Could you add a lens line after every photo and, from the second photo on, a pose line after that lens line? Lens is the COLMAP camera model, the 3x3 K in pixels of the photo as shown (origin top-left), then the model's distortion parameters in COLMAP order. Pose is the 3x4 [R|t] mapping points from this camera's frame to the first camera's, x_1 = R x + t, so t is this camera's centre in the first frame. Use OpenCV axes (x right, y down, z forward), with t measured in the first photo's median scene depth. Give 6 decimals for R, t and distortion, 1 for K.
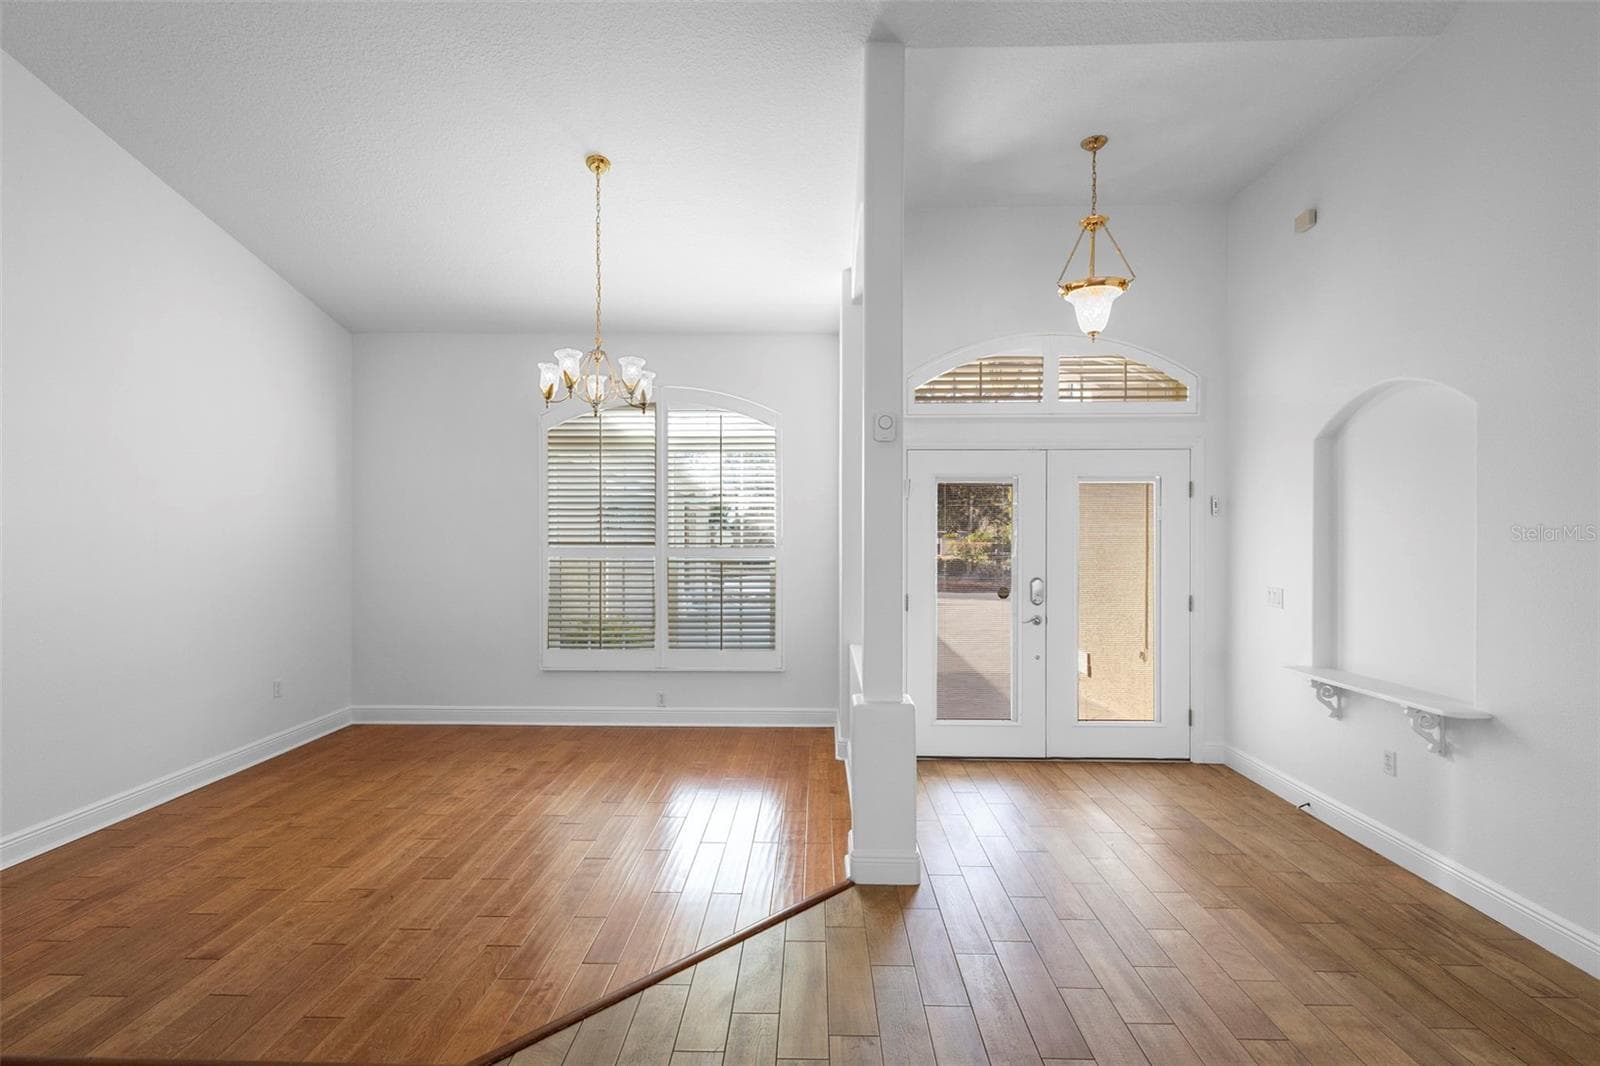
lens RADIAL K [[751.1, 0, 785.3], [0, 751.1, 529.4], [0, 0, 1]] dist [-0.001403, -0.000966]
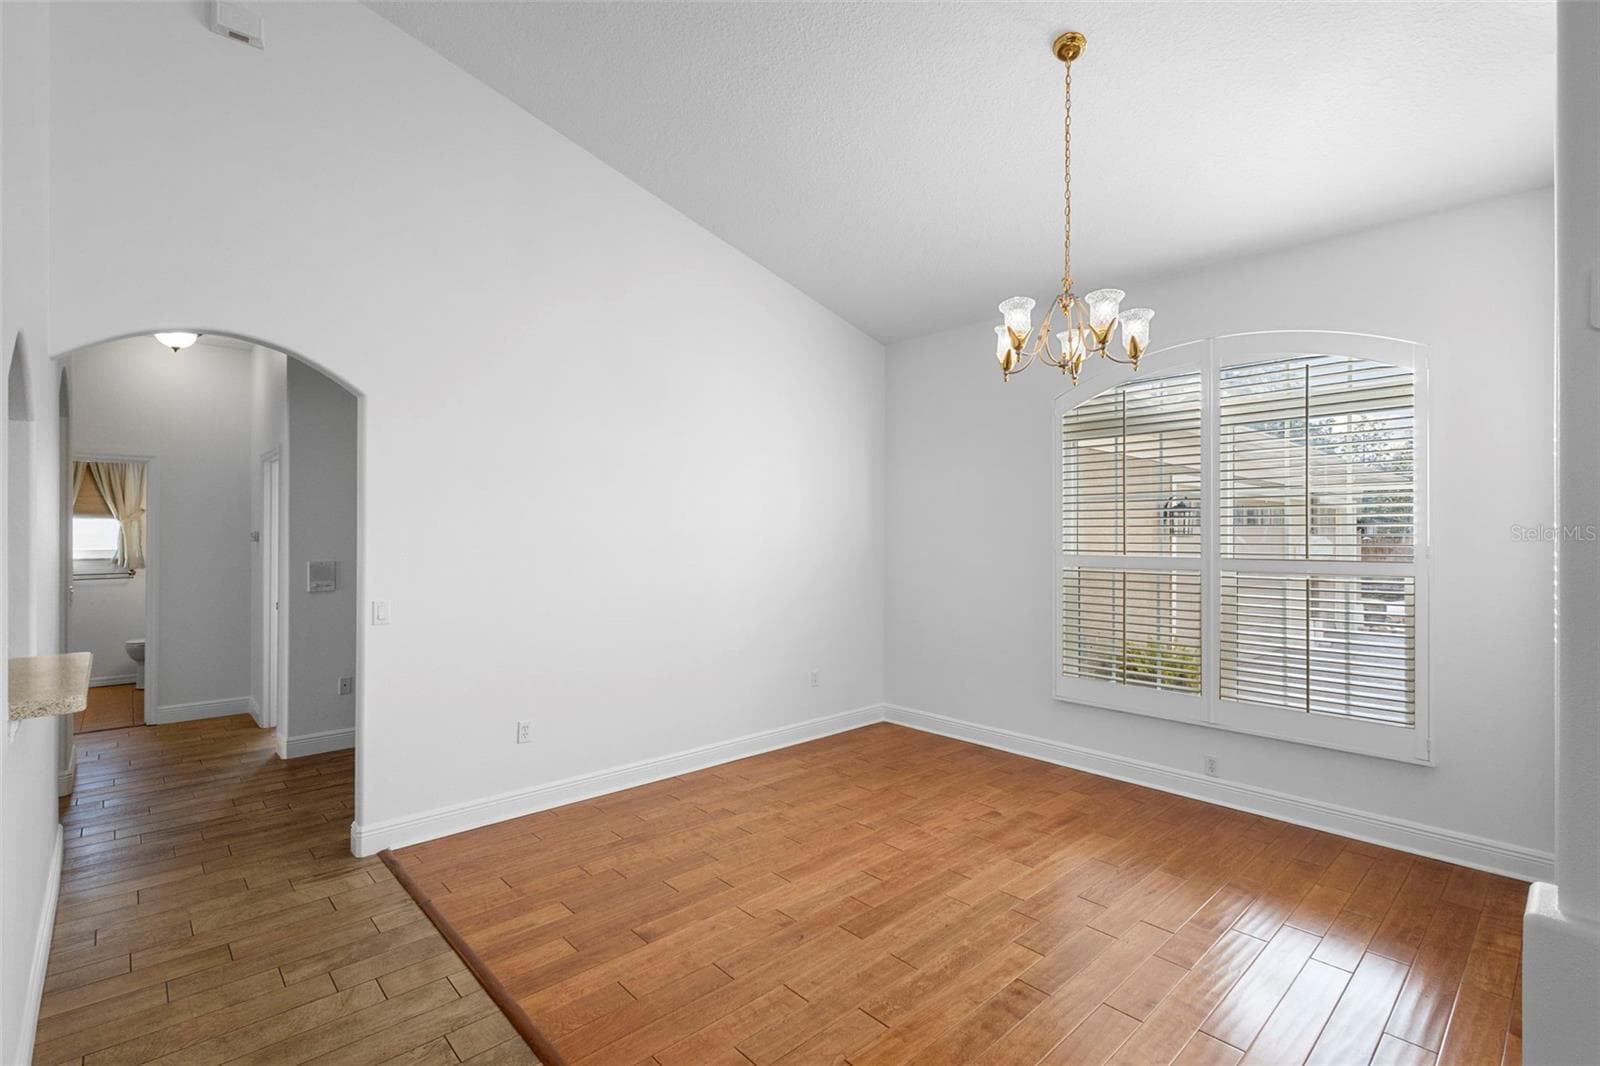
lens RADIAL K [[728.7, 0, 797.5], [0, 728.7, 531.3], [0, 0, 1]] dist [0.007030, -0.000273]
pose [[0.705688, -0.000117, -0.708523, 0.075594], [-0.003374, 0.999988, -0.003527, 0.001688], [0.708515, 0.004879, 0.705679, 0.287364]]
